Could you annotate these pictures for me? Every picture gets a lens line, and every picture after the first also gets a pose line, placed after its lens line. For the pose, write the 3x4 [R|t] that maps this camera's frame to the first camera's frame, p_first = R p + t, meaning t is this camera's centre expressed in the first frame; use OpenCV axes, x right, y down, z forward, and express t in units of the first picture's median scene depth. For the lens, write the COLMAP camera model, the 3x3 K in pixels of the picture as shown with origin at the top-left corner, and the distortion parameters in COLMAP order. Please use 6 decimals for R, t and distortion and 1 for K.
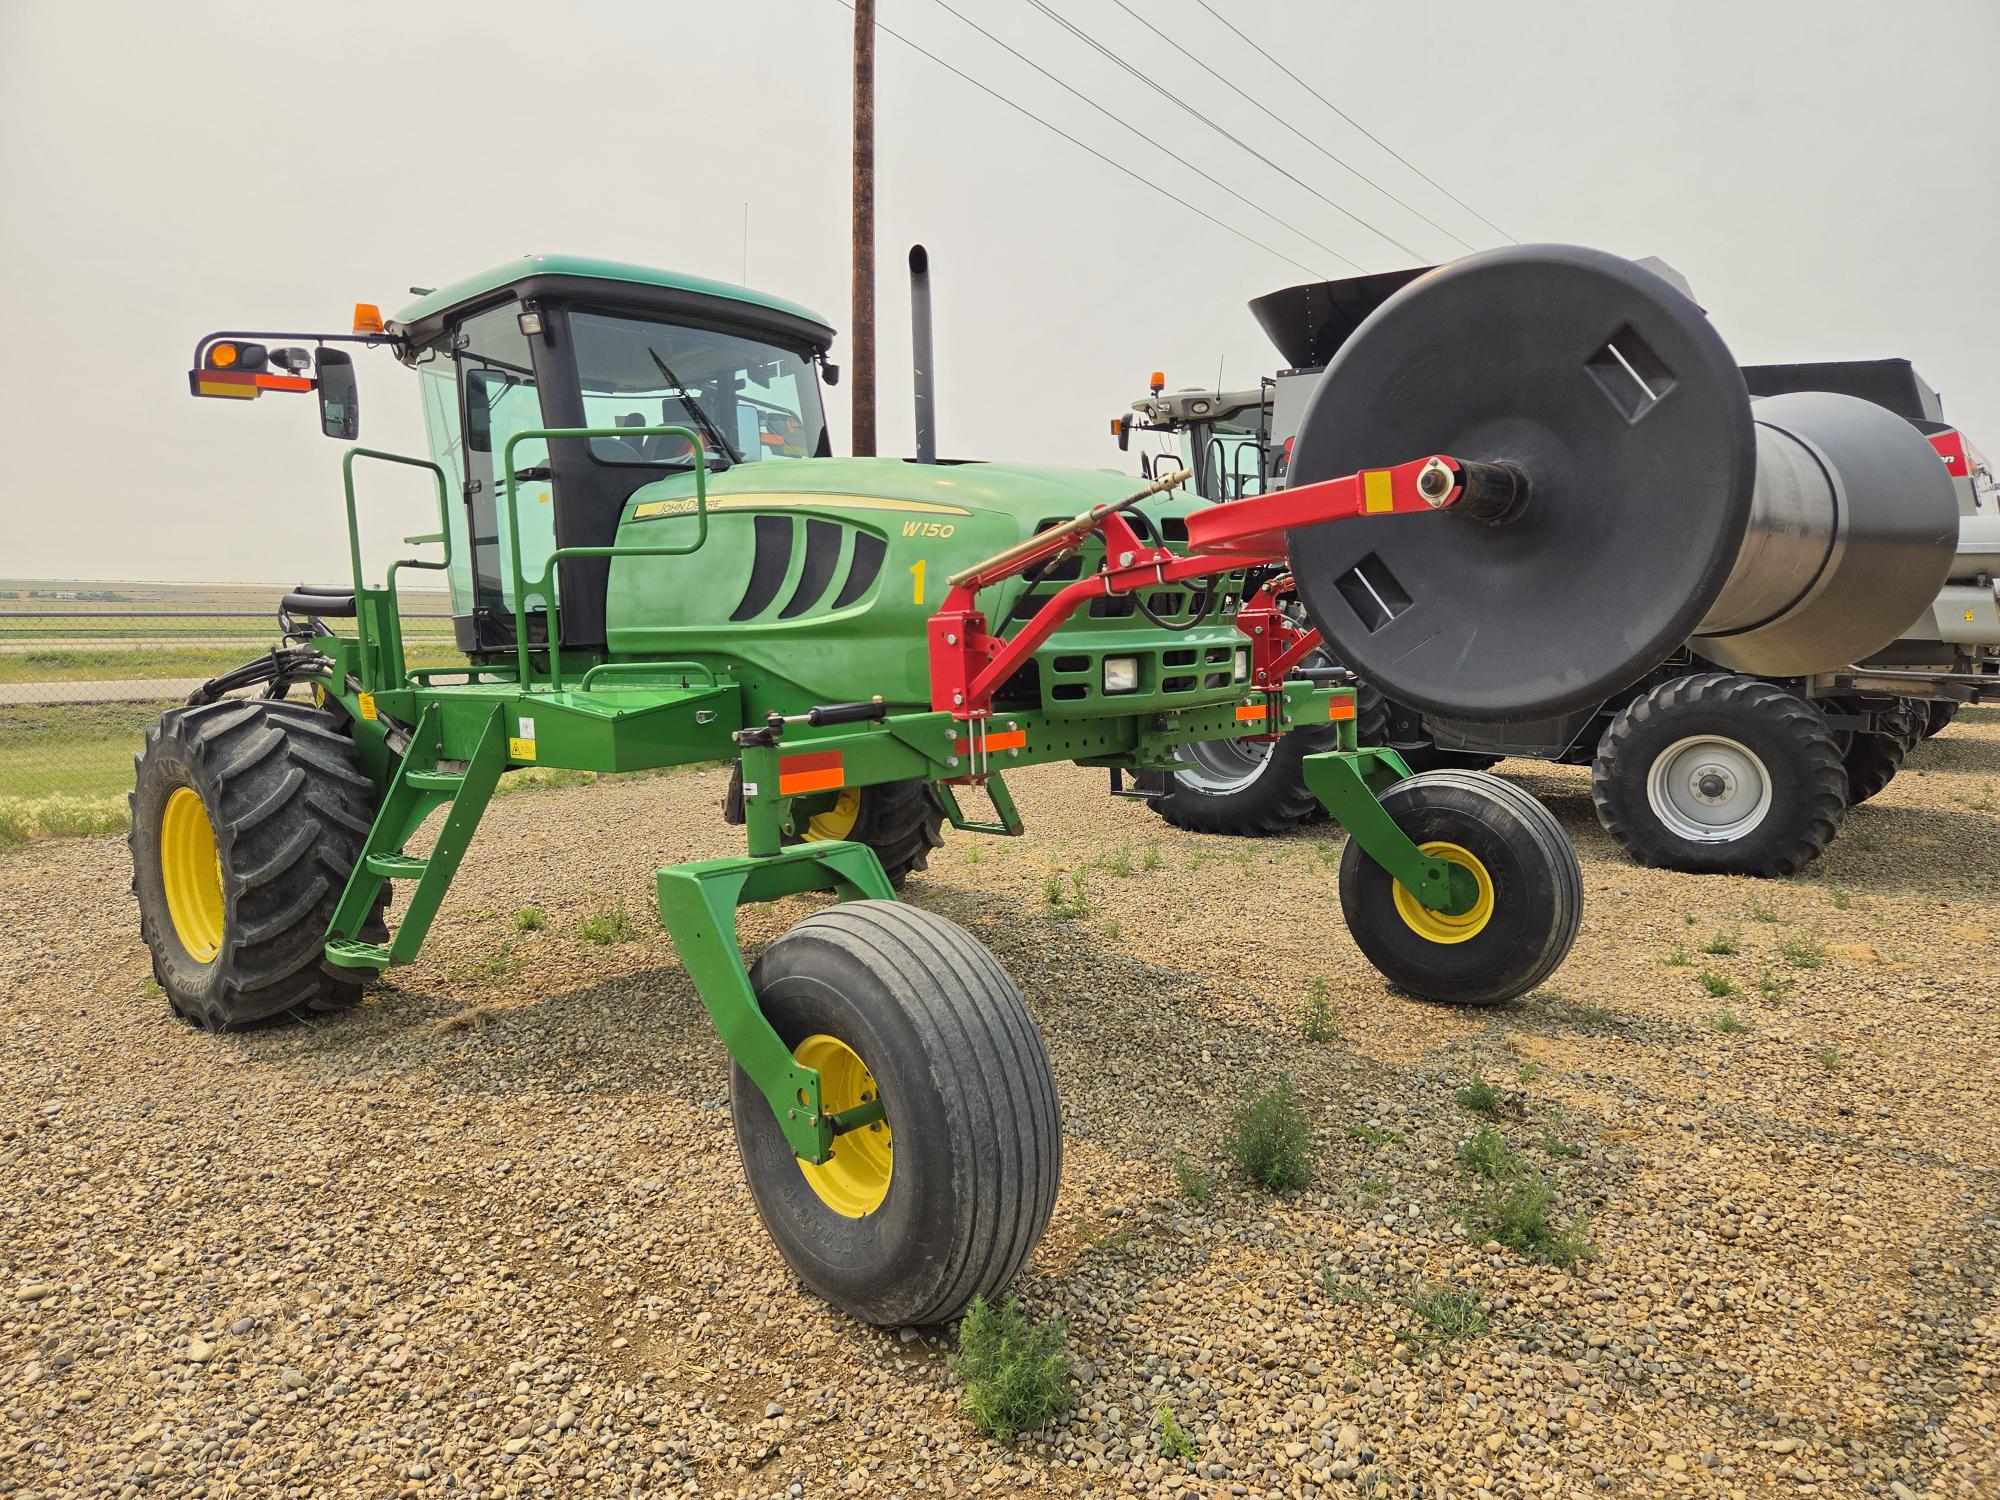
lens RADIAL K [[1346.7, 0, 1000.0], [0, 1346.7, 750.0], [0, 0, 1]] dist [0.041121, -0.002022]
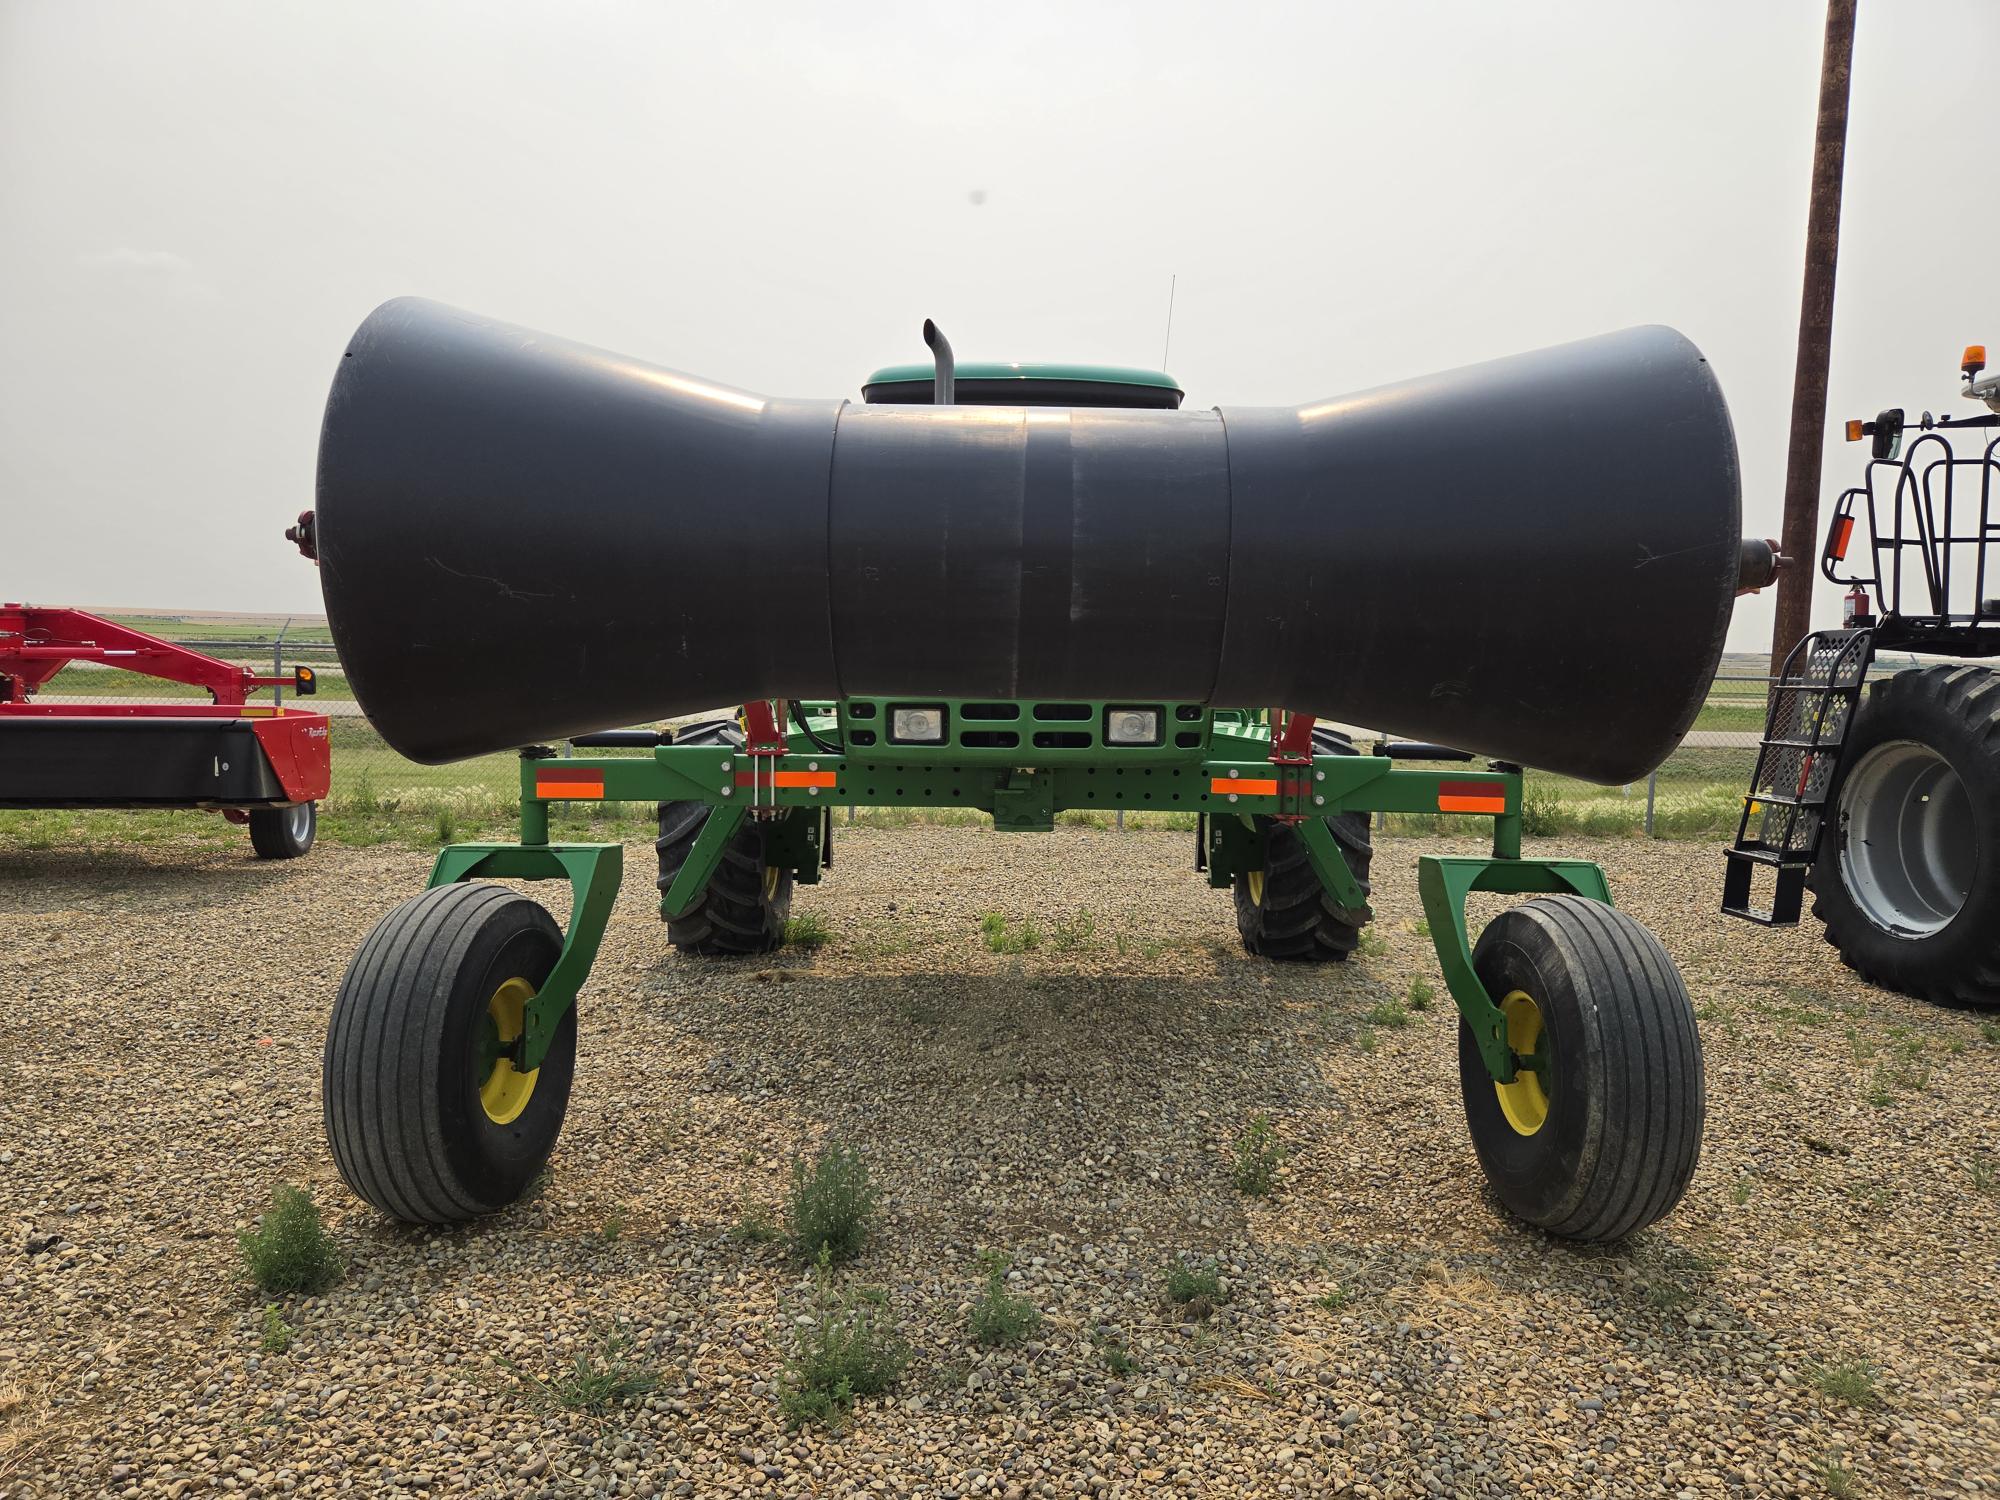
lens RADIAL K [[1346.7, 0, 1000.0], [0, 1346.7, 750.0], [0, 0, 1]] dist [0.041121, -0.002022]
pose [[0.673254, 0.070588, -0.736034, 0.771384], [-0.099239, 0.995053, 0.004654, -0.043380], [0.732721, 0.069910, 0.676929, 0.335887]]
